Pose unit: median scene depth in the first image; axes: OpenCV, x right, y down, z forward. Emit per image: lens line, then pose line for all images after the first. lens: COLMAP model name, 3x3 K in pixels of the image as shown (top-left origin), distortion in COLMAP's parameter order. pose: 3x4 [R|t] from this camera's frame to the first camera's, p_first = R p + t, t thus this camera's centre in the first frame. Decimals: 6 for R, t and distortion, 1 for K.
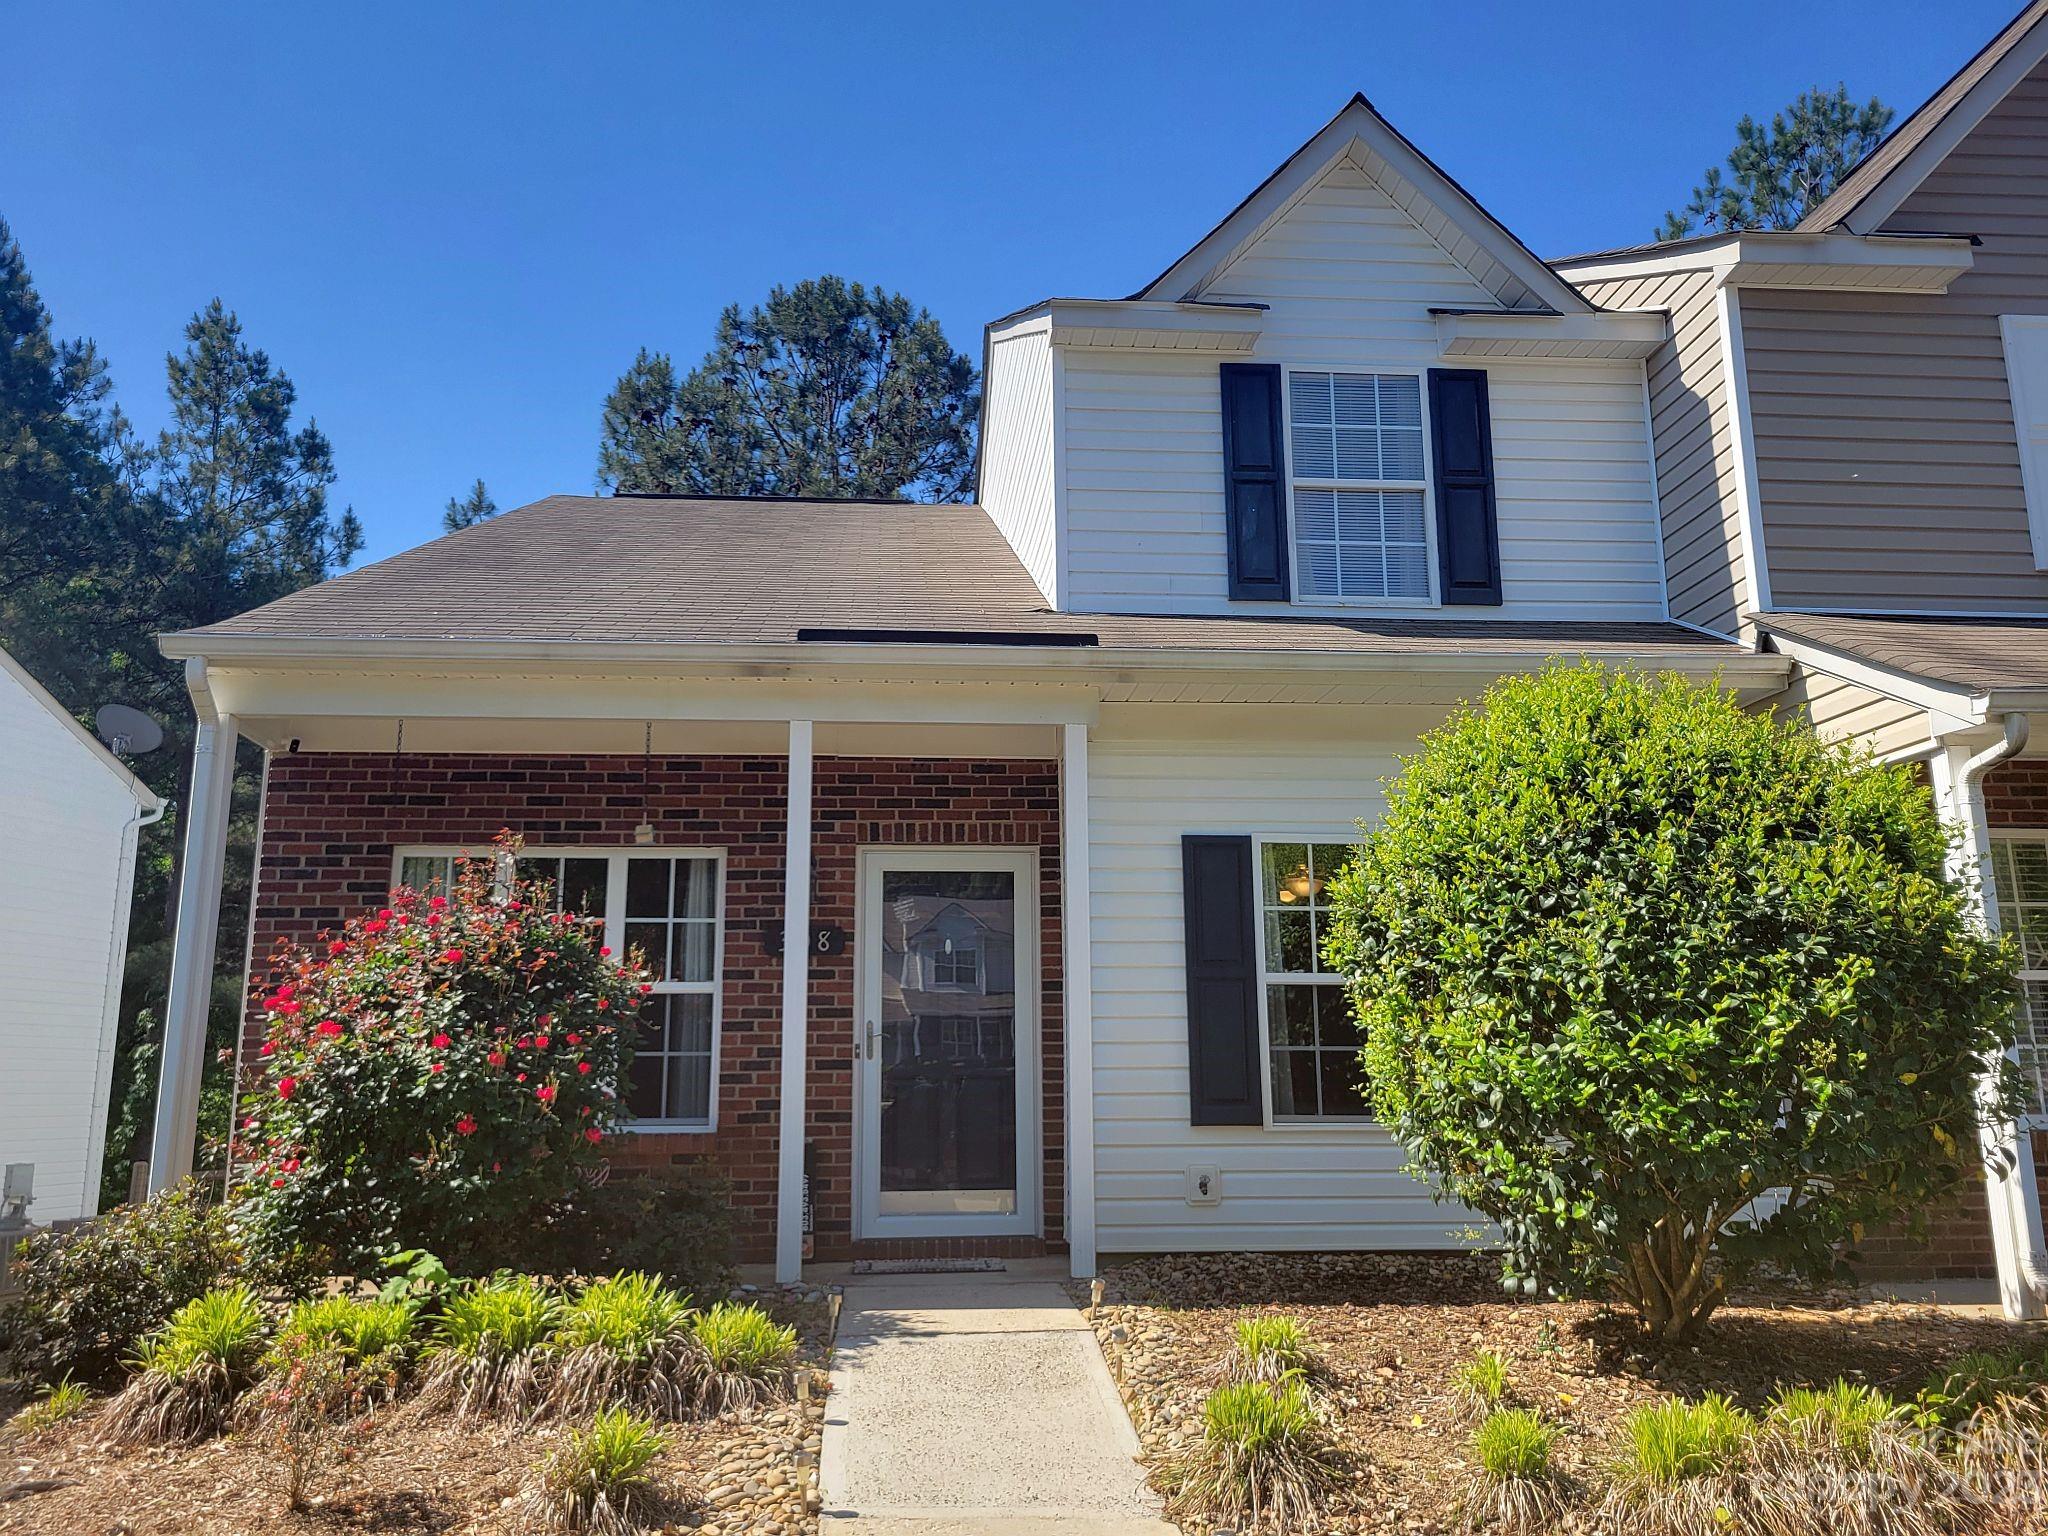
lens RADIAL K [[1527.2, 0, 1026.8], [0, 1527.2, 771.3], [0, 0, 1]] dist [0.049075, -0.031991]
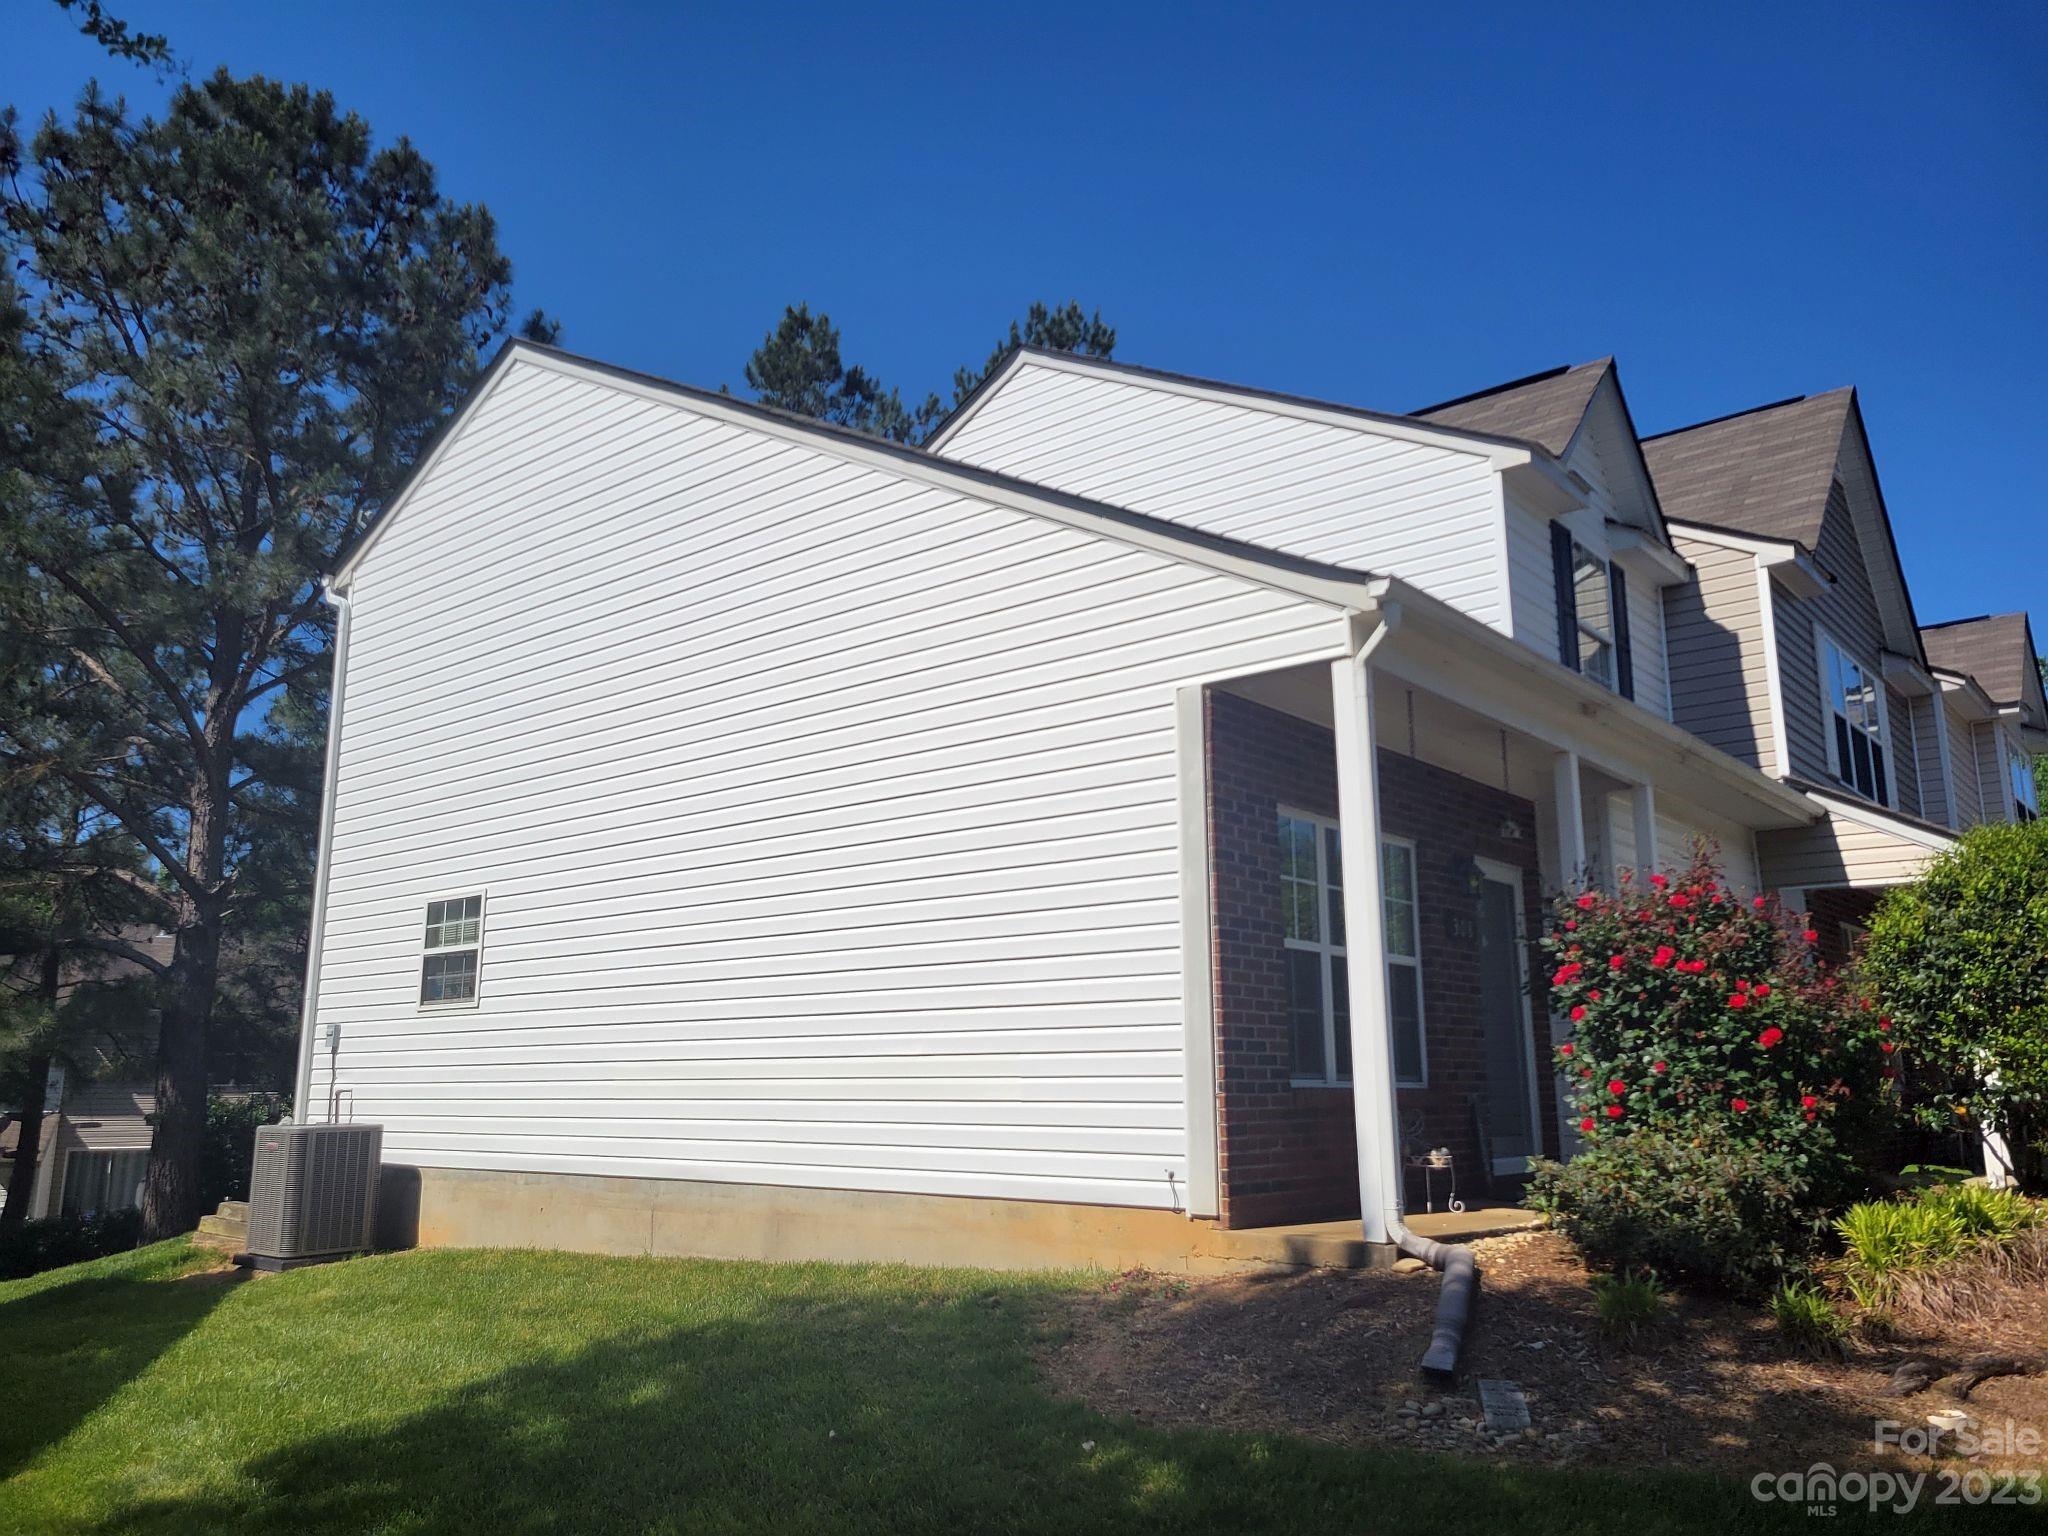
lens RADIAL K [[1527.2, 0, 1021.2], [0, 1527.2, 763.7], [0, 0, 1]] dist [0.049075, -0.031991]
pose [[0.706591, 0.154475, 0.690556, -1.233104], [-0.139141, 0.987160, -0.078452, 0.126454], [-0.693808, -0.040651, 0.719012, 0.391471]]
